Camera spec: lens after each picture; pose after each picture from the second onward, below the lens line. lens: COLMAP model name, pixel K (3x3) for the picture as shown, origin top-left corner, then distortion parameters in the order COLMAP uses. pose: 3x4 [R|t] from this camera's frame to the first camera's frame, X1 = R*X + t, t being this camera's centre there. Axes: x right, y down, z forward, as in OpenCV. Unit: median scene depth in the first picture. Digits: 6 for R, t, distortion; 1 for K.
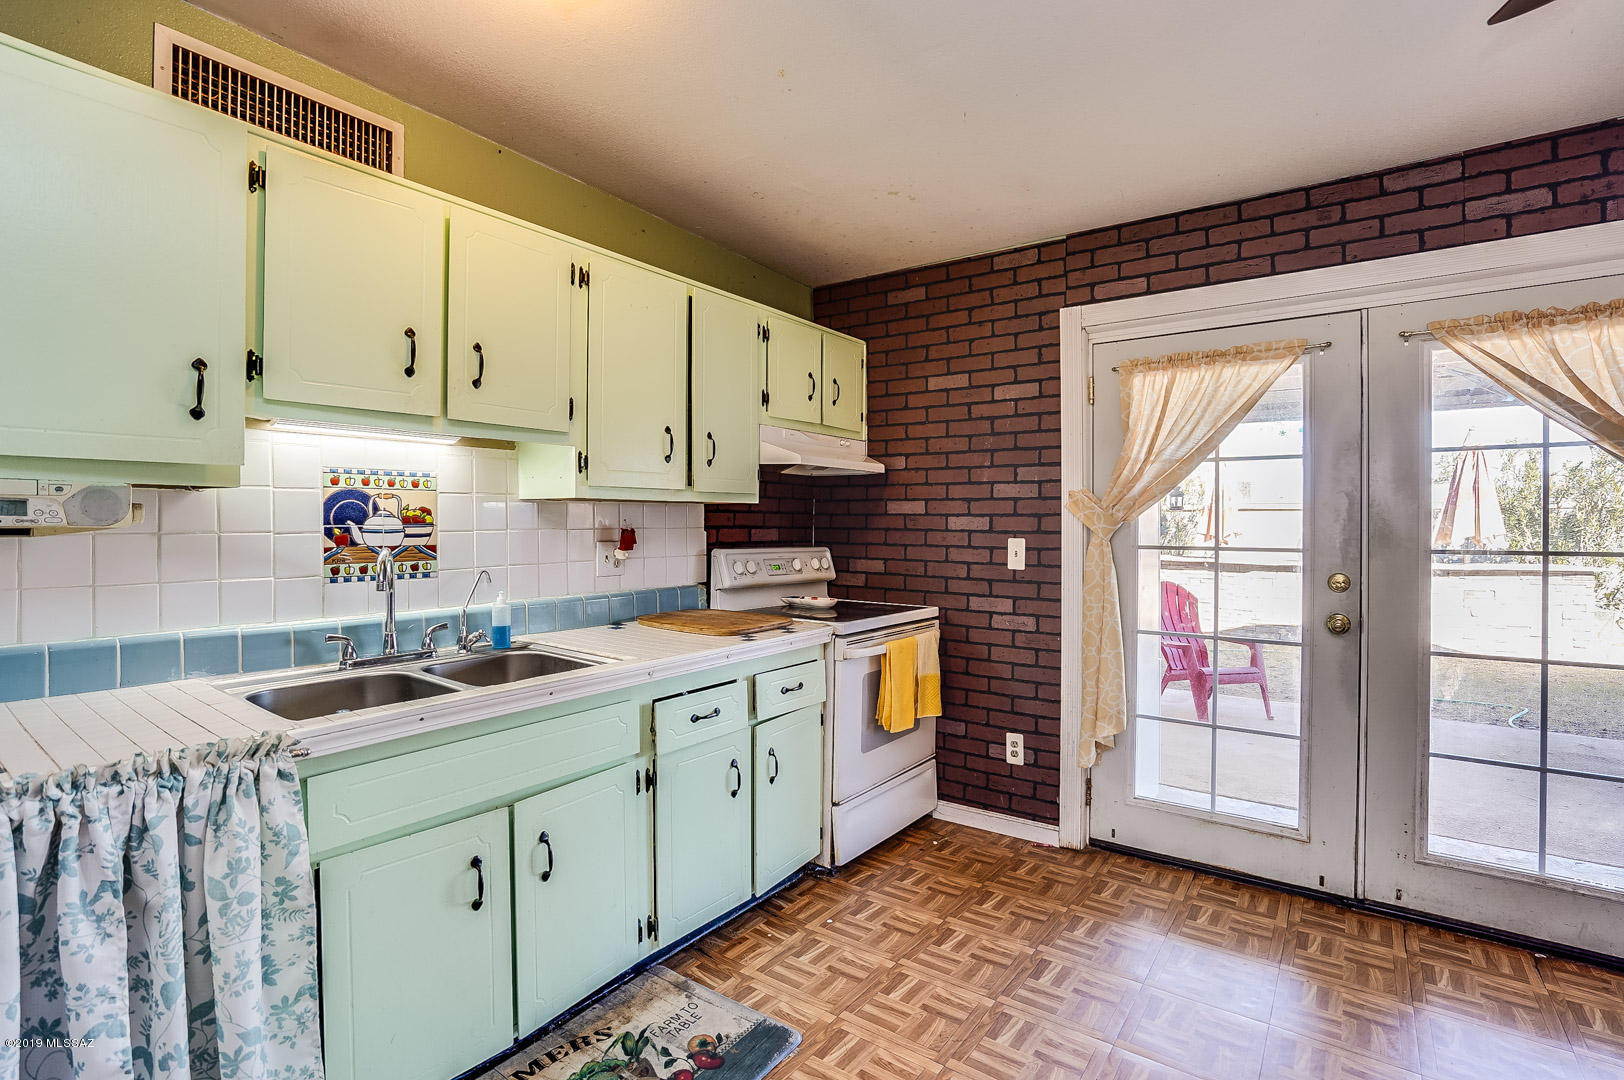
lens RADIAL K [[751.4, 0, 812.5], [0, 751.4, 533.5], [0, 0, 1]] dist [-0.066434, 0.028328]
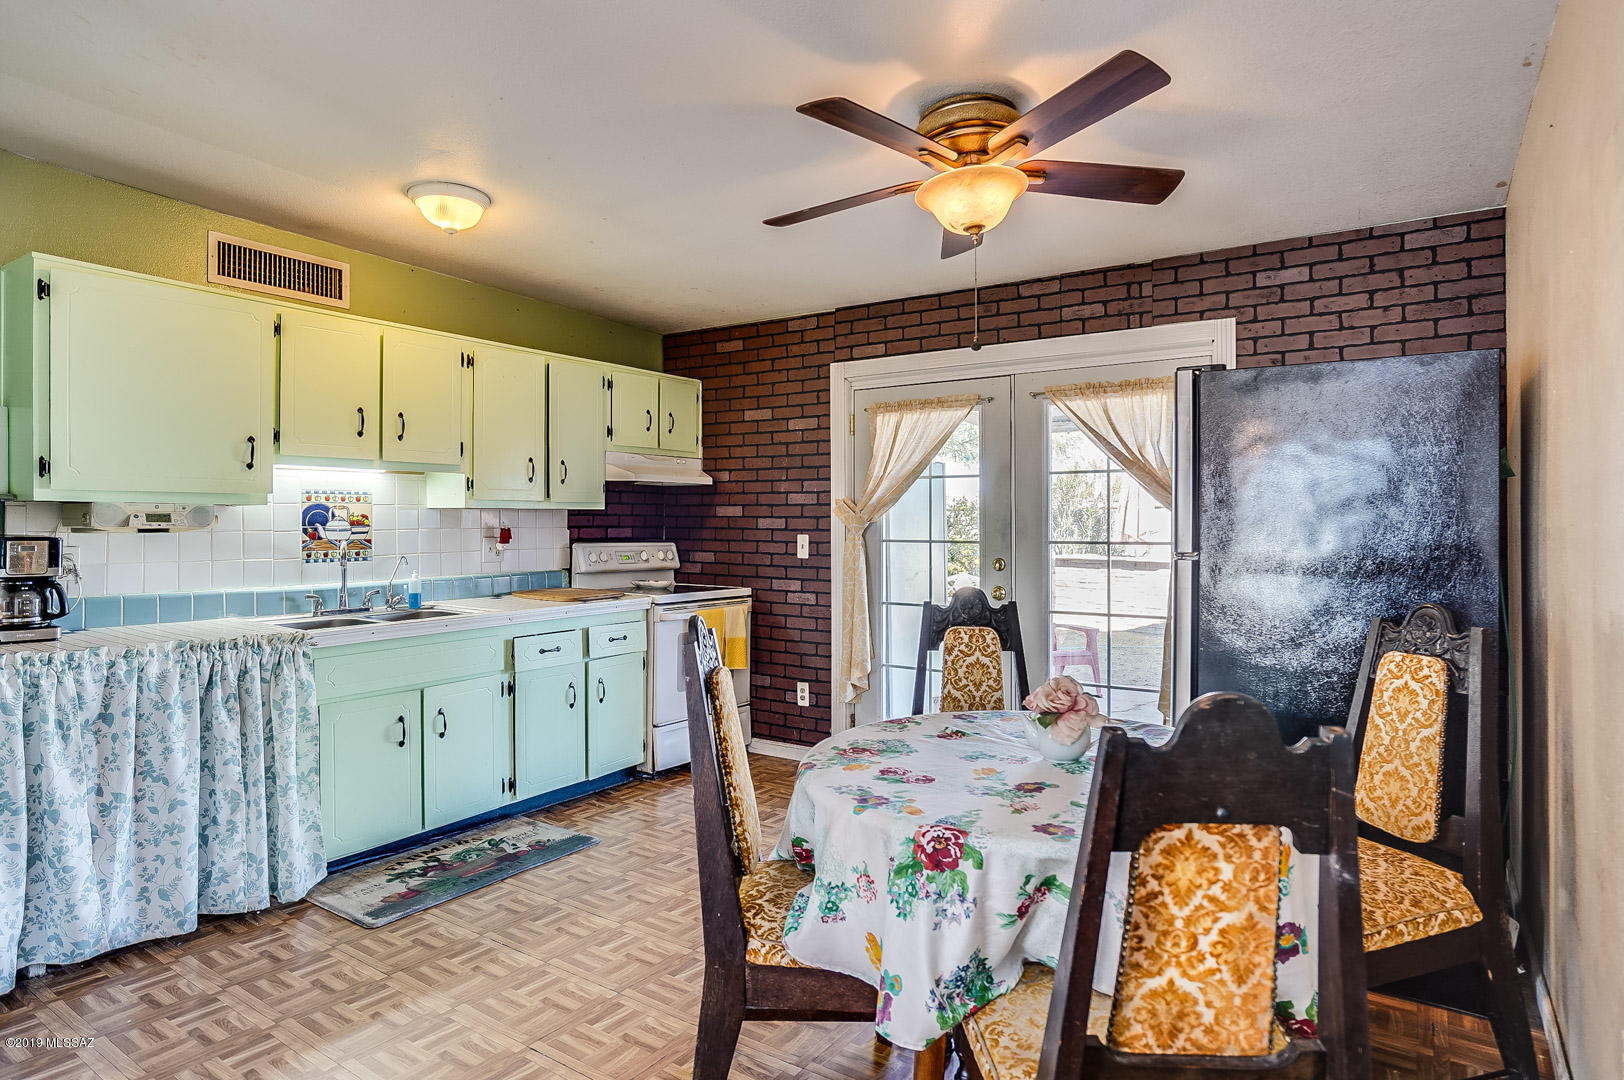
lens RADIAL K [[910.0, 0, 809.5], [0, 910.0, 523.9], [0, 0, 1]] dist [-0.069466, 0.060661]
pose [[0.999602, -0.002542, 0.028098, 0.261622], [0.002830, 0.999944, -0.010218, 0.004328], [-0.028071, 0.010294, 0.999553, -0.672373]]
